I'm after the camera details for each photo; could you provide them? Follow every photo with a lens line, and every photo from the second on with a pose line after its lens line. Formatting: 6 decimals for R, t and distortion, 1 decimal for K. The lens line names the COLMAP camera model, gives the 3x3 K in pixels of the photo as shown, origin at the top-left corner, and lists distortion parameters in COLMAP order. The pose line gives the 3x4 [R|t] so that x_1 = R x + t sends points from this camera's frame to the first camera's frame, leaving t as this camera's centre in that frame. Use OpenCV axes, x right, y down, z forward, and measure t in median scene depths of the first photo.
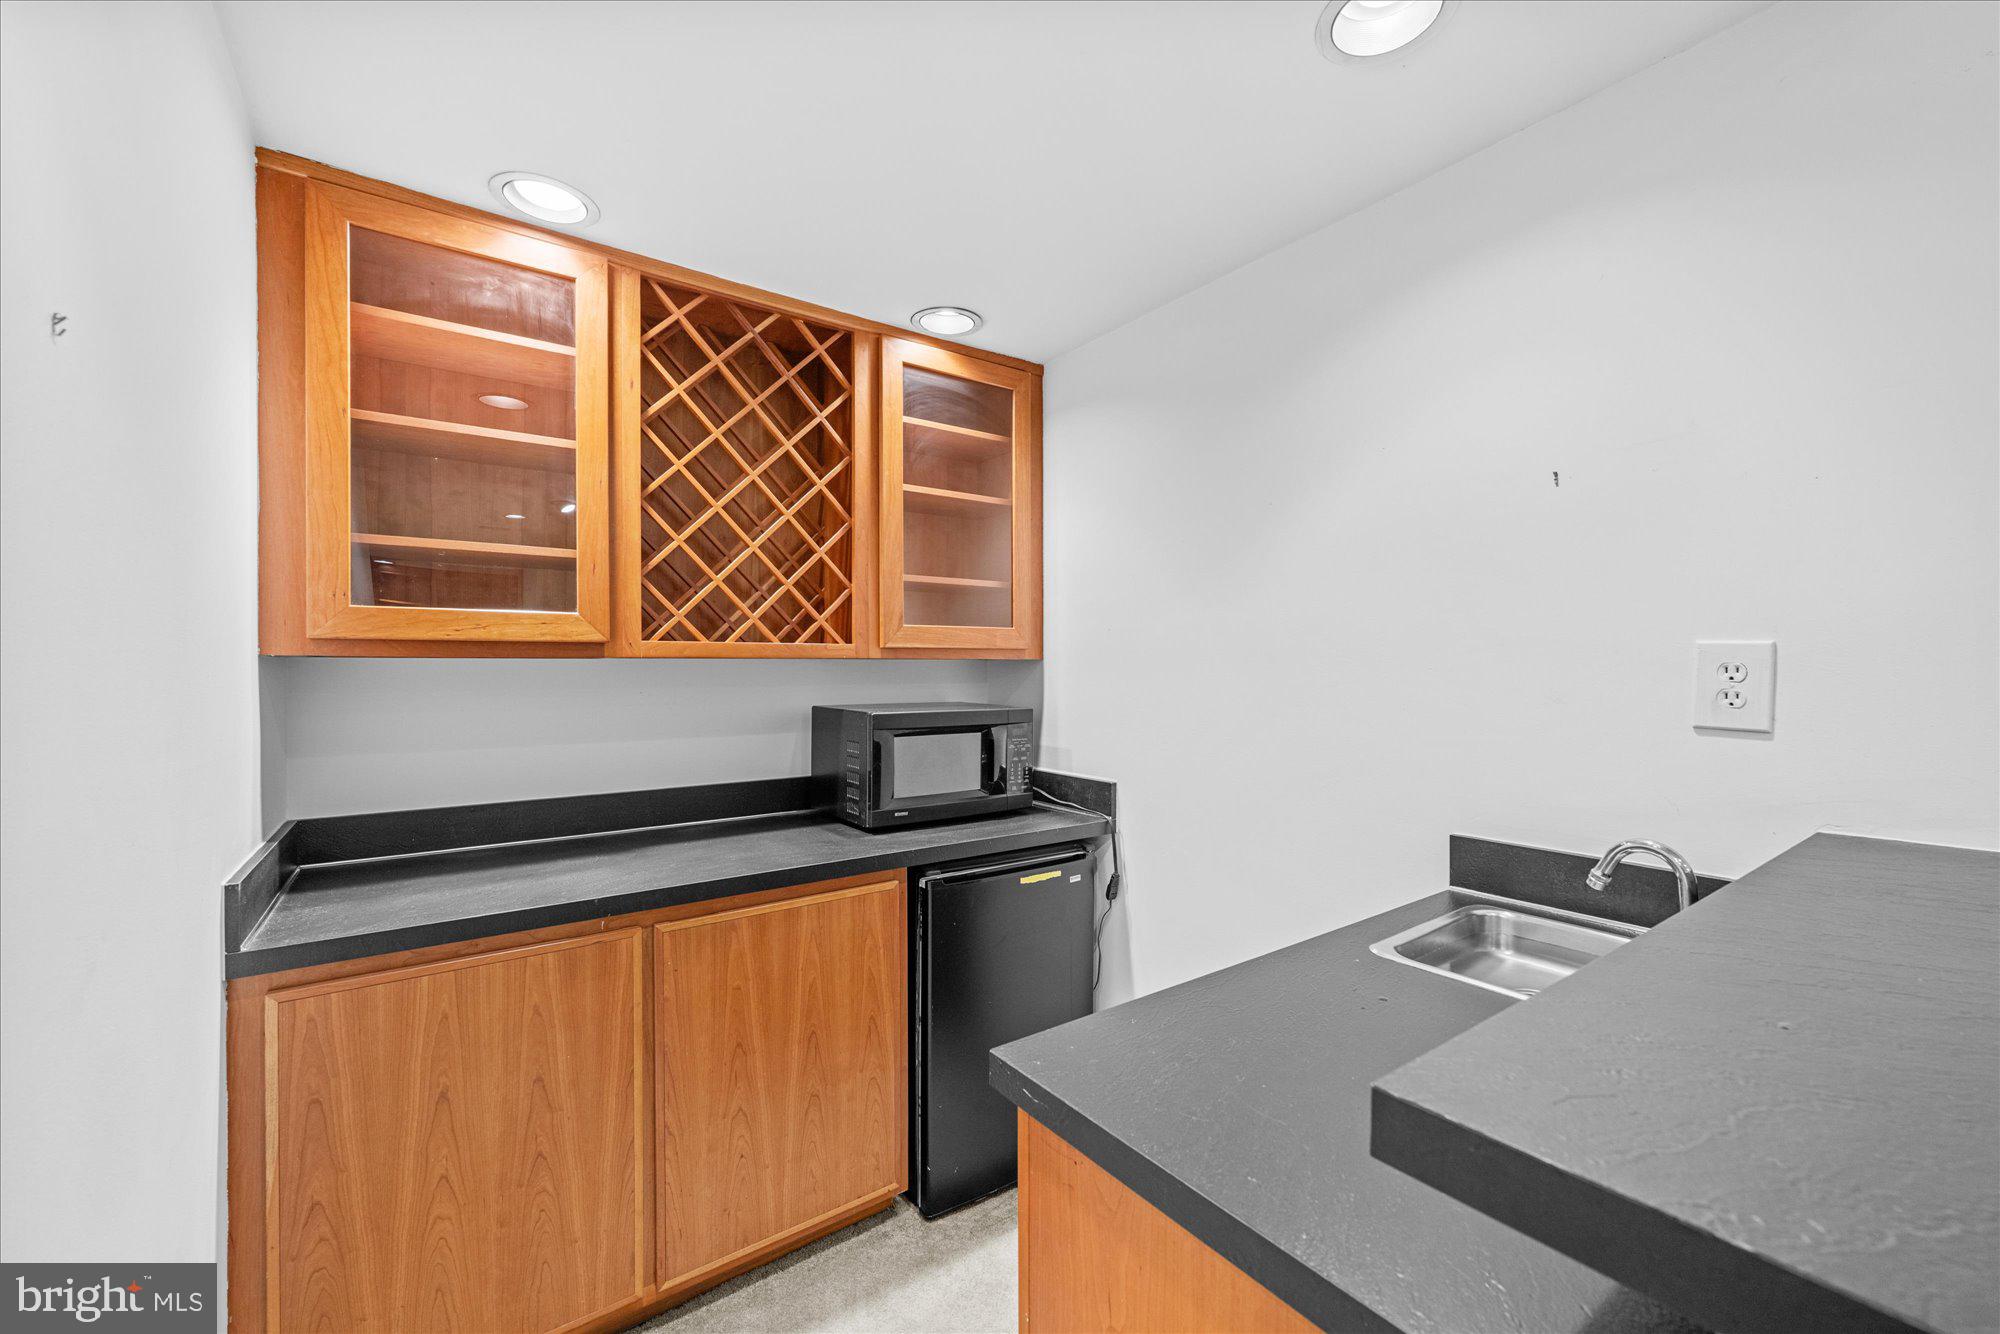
lens RADIAL K [[794.1, 0, 1001.3], [0, 794.1, 666.1], [0, 0, 1]] dist [0.000982, -0.000045]
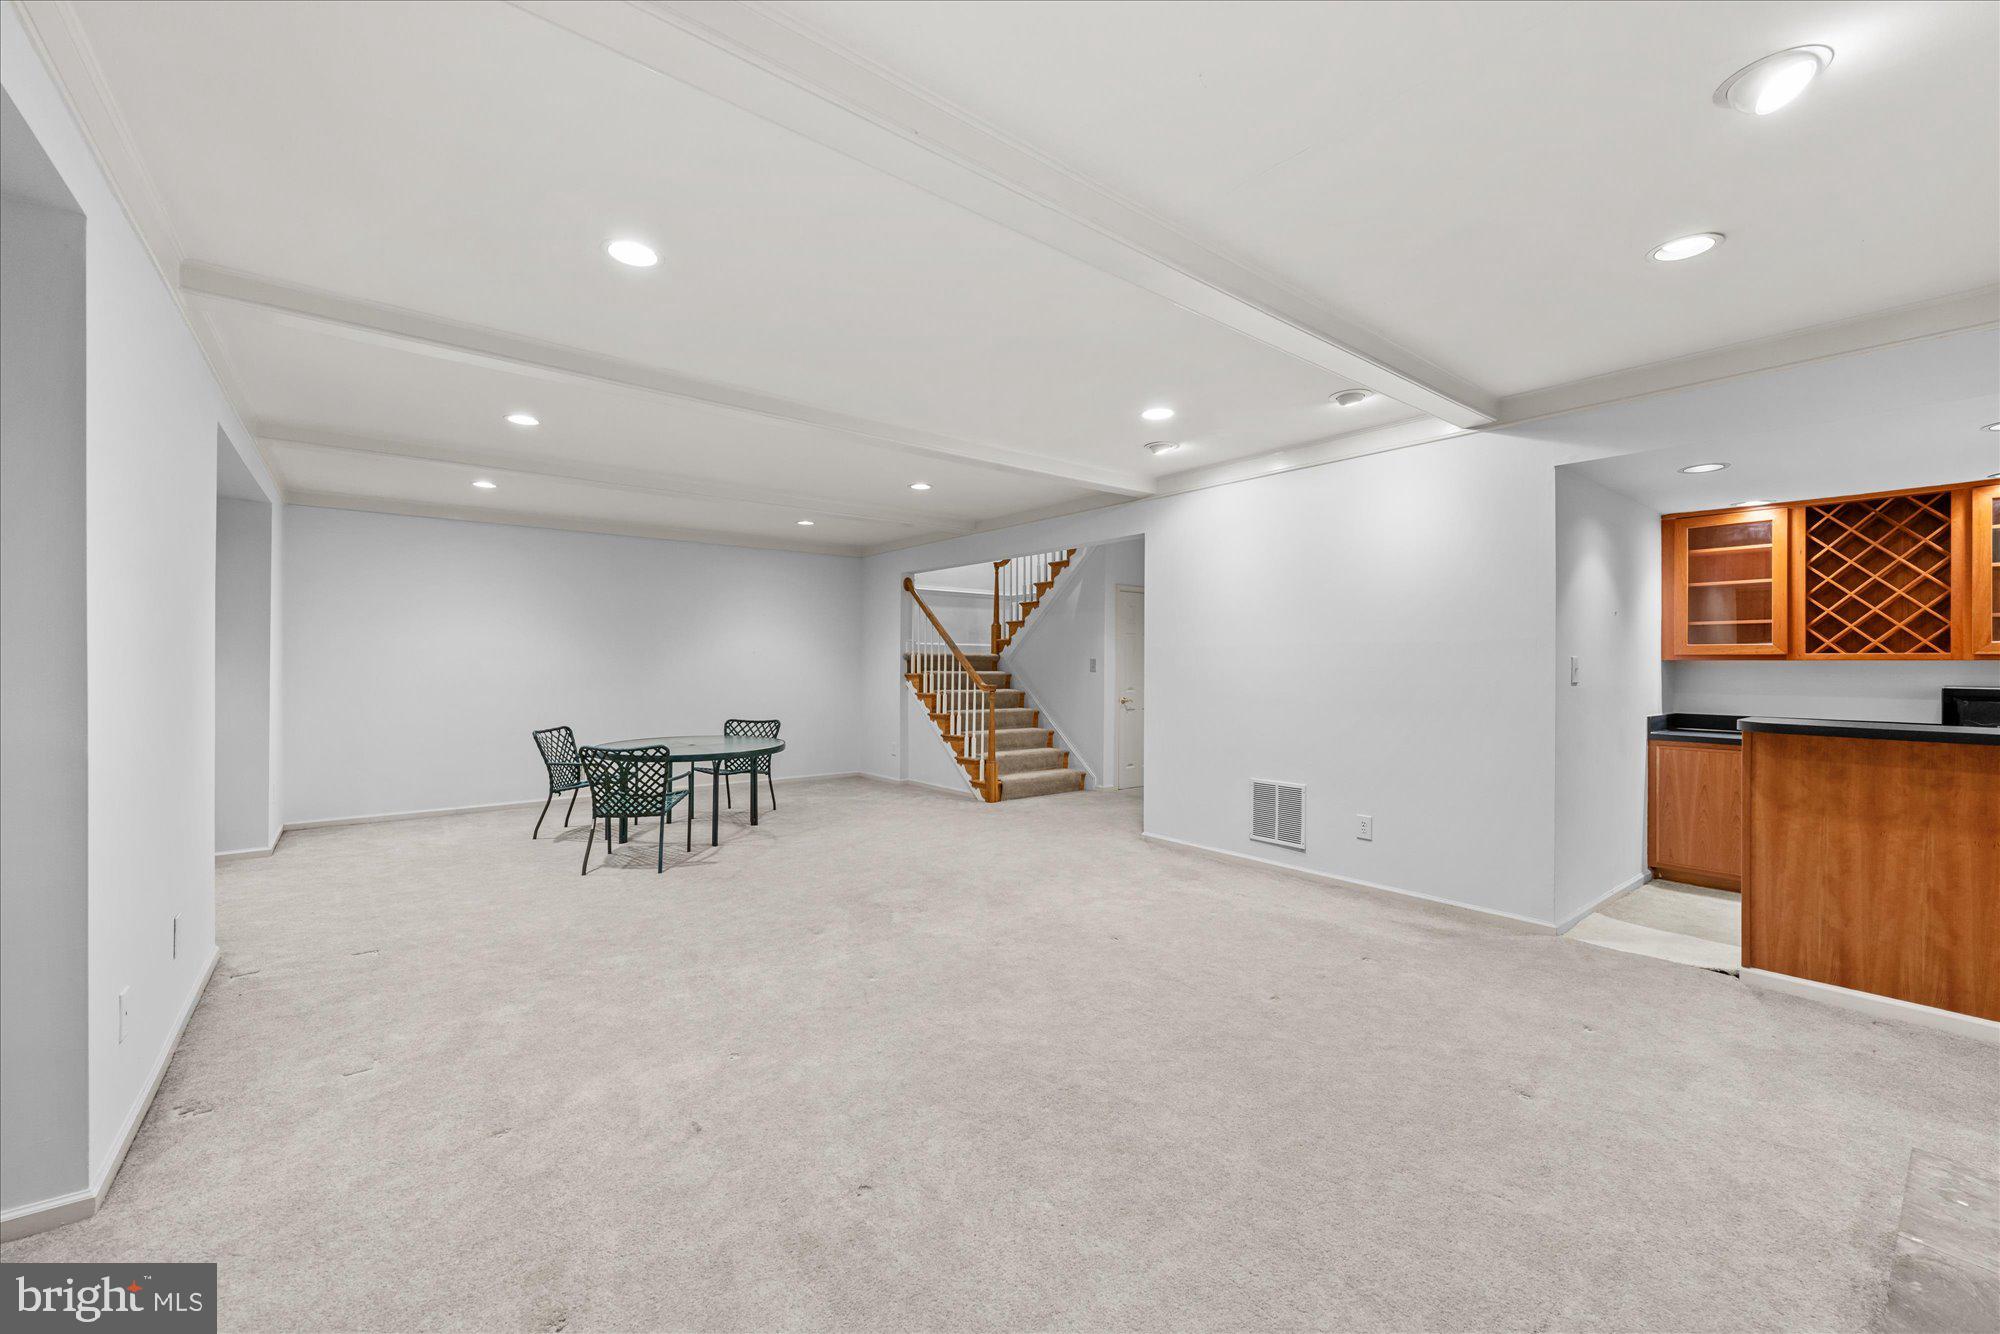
lens RADIAL K [[794.1, 0, 999.7], [0, 794.1, 668.1], [0, 0, 1]] dist [0.000982, -0.000045]
pose [[0.086168, 0.002046, -0.996279, 1.803545], [-0.016470, 0.999864, 0.000629, 0.054224], [0.996144, 0.016355, 0.086190, -1.718841]]
